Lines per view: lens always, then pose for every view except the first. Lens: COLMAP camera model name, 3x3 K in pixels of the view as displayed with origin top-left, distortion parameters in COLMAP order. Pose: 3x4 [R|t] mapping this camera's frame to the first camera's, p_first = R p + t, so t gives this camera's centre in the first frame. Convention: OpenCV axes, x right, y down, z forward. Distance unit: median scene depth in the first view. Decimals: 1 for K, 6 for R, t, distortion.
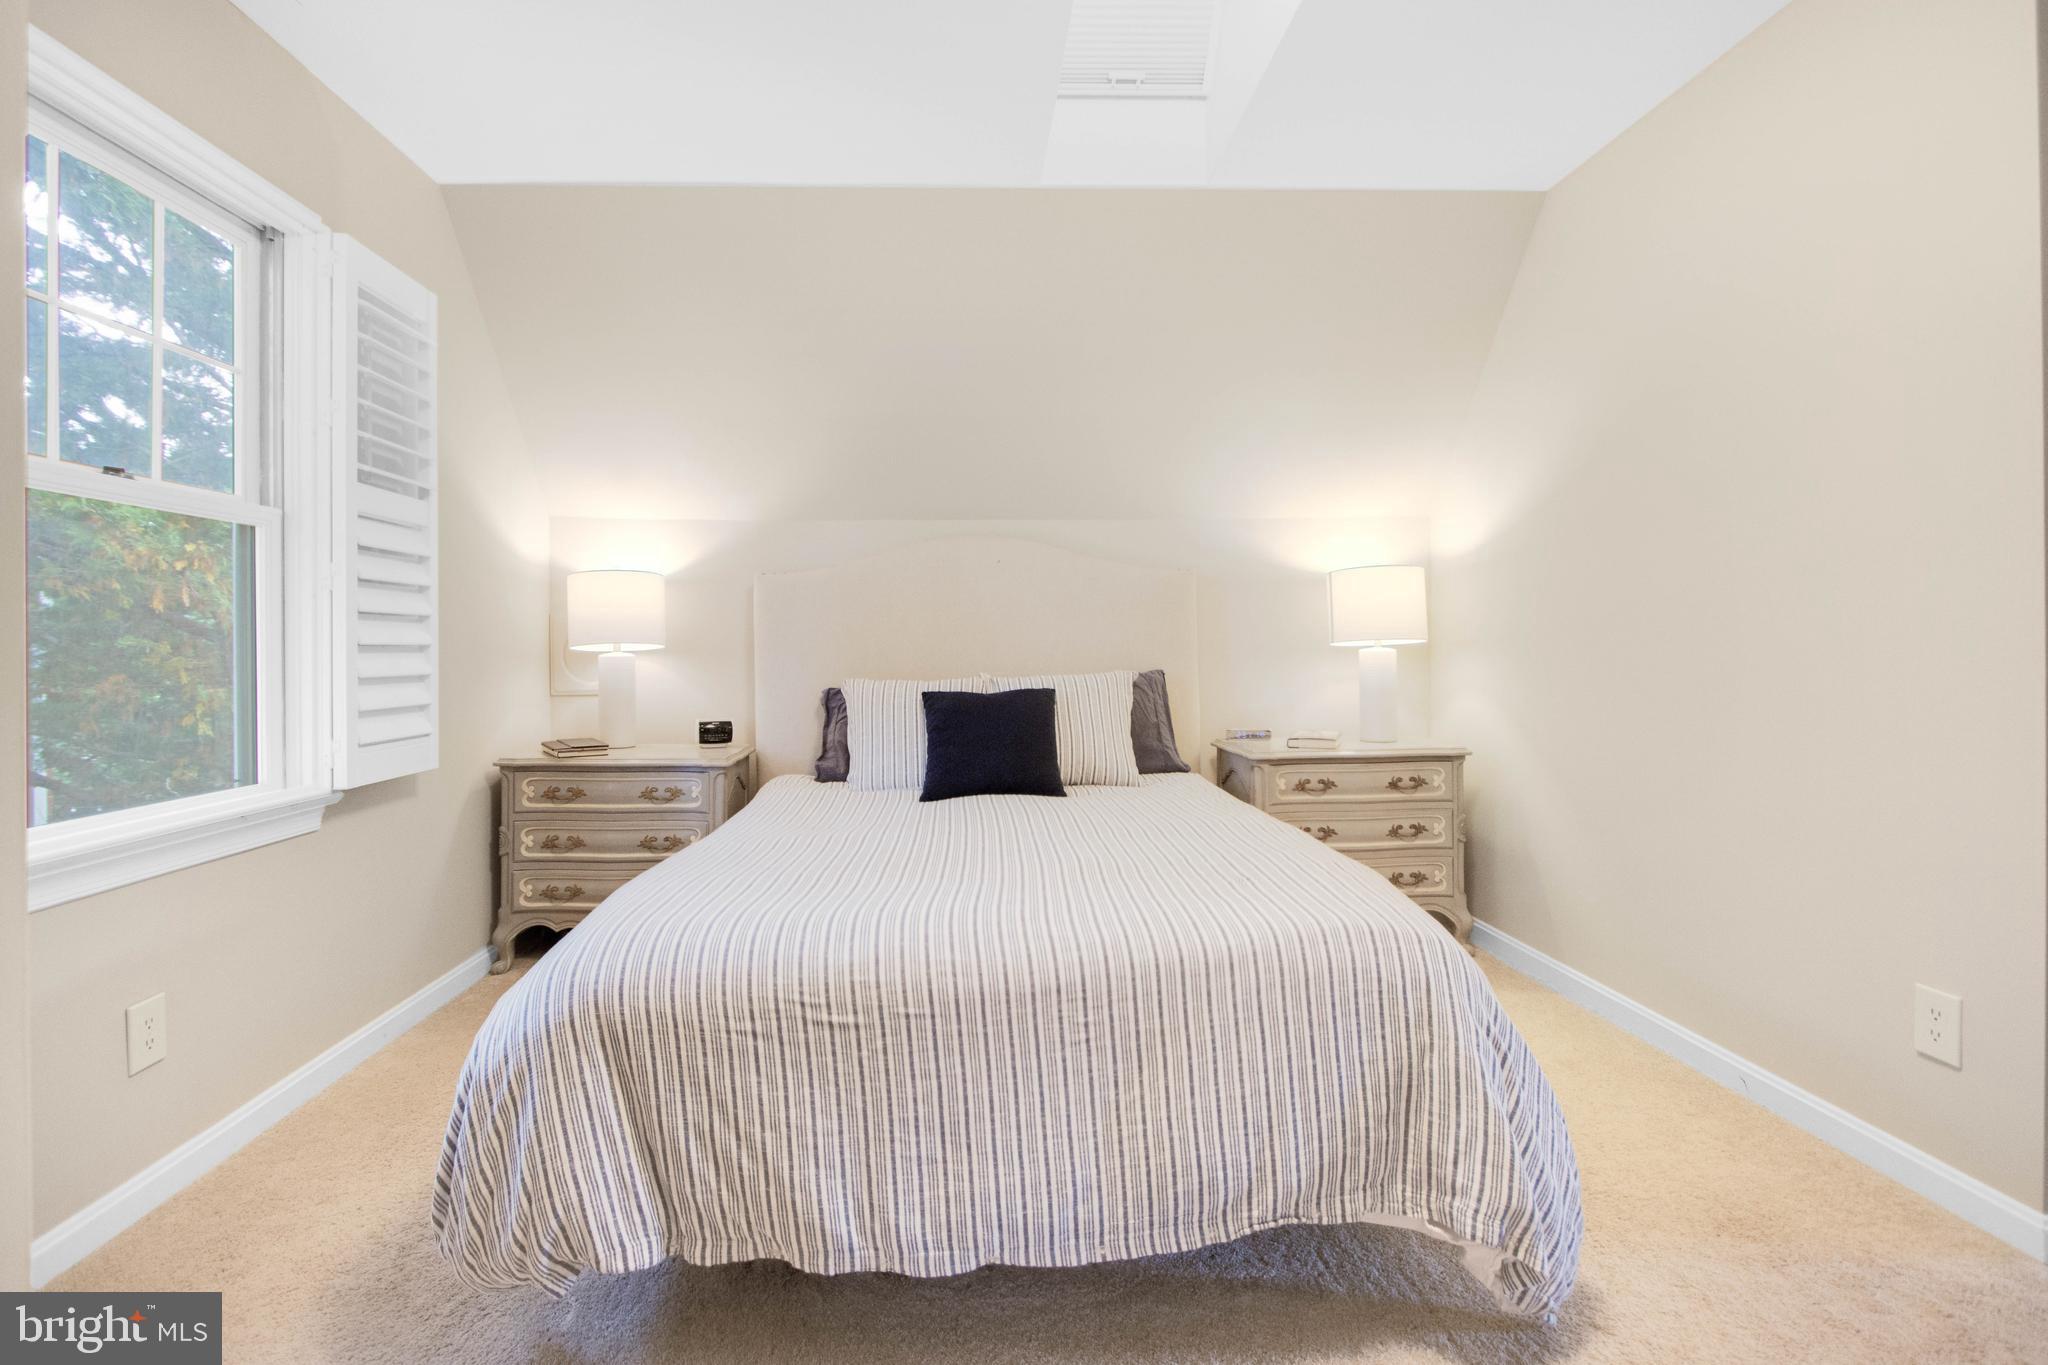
lens RADIAL K [[948.2, 0, 1022.7], [0, 948.2, 670.8], [0, 0, 1]] dist [-0.016345, 0.000830]
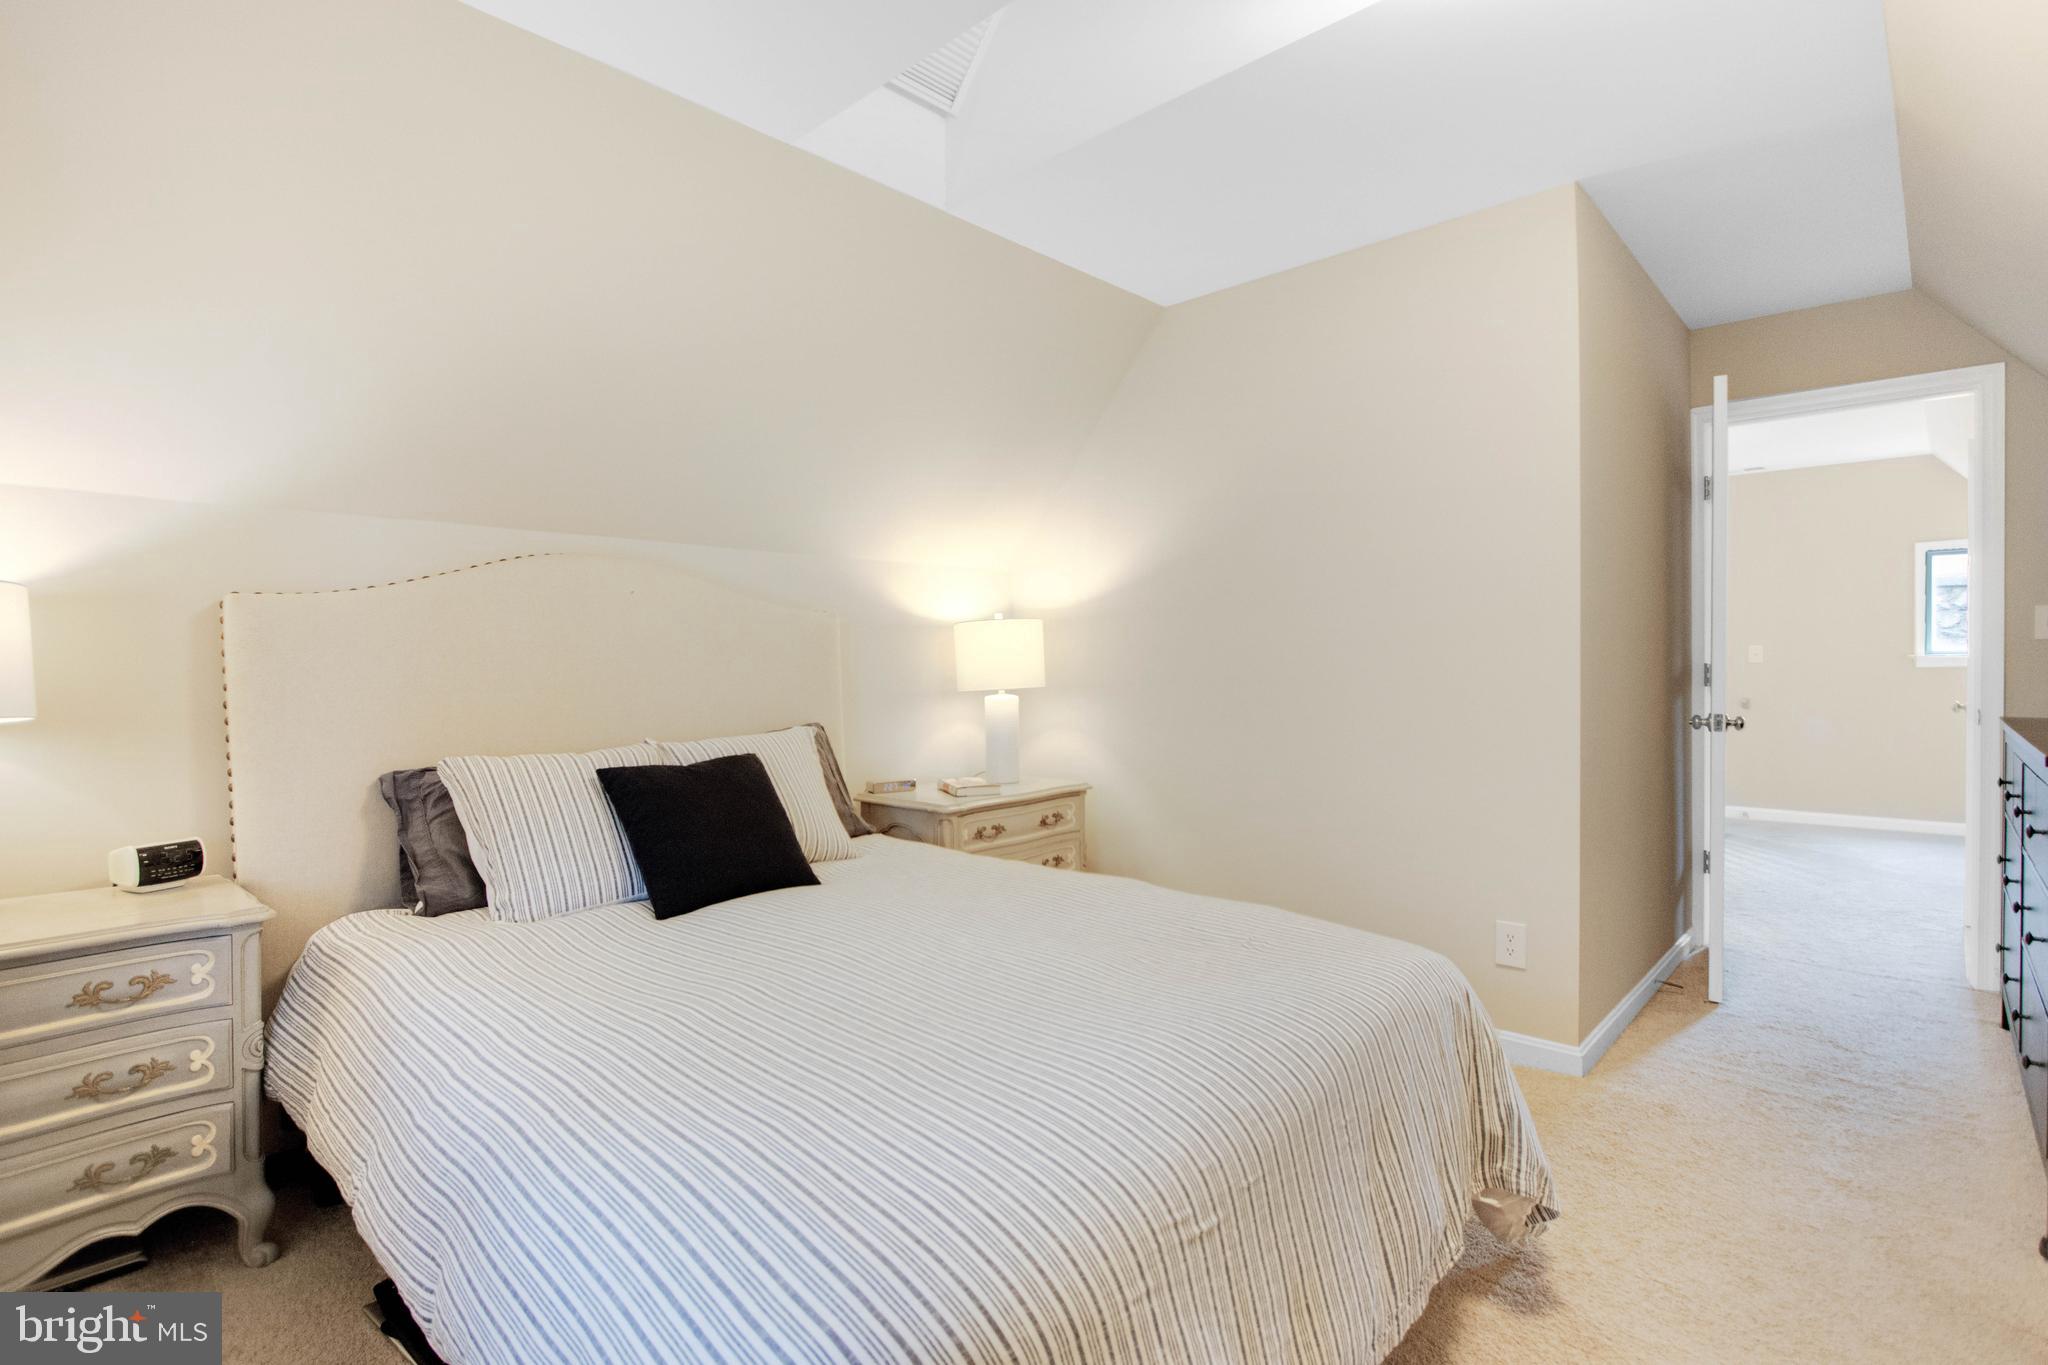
lens RADIAL K [[954.3, 0, 1024.4], [0, 954.3, 697.0], [0, 0, 1]] dist [-0.010698, 0.000296]
pose [[0.717146, -0.021942, 0.696577, -0.380595], [0.016064, 0.999759, 0.014953, -0.039079], [-0.696738, 0.000466, 0.717326, 0.241273]]
